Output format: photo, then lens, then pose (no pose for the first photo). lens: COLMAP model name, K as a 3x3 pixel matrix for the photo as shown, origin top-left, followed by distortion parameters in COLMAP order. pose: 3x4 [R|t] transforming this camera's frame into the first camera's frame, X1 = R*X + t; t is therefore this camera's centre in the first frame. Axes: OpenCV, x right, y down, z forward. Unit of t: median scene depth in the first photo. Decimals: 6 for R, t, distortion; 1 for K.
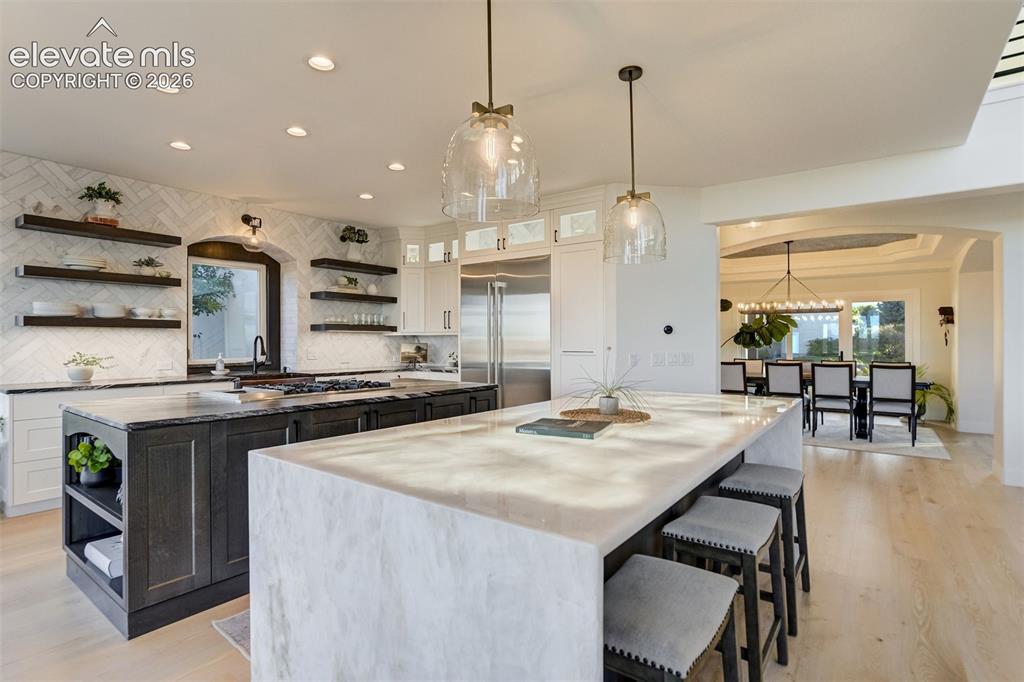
lens RADIAL K [[499.1, 0, 512.6], [0, 499.1, 339.5], [0, 0, 1]] dist [-0.000220, -0.000061]
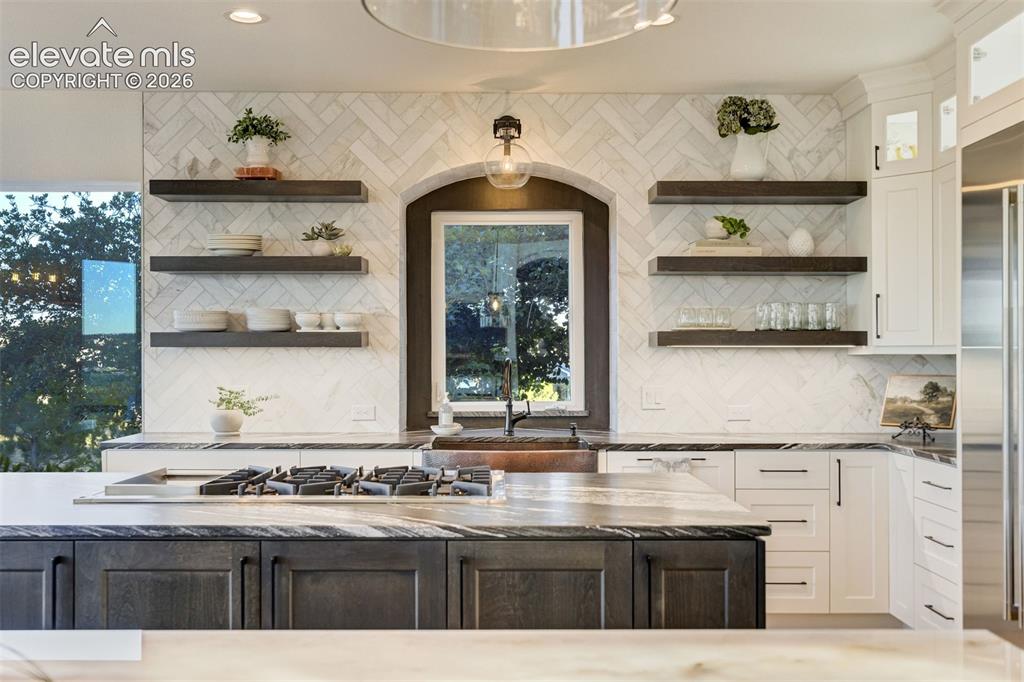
lens RADIAL K [[996.8, 0, 518.2], [0, 996.8, 367.4], [0, 0, 1]] dist [-0.023956, 0.000000]
pose [[0.618314, 0.005065, -0.785915, 0.271985], [0.002370, 0.999963, 0.008309, -0.007143], [0.785927, -0.007000, 0.618279, 0.410813]]
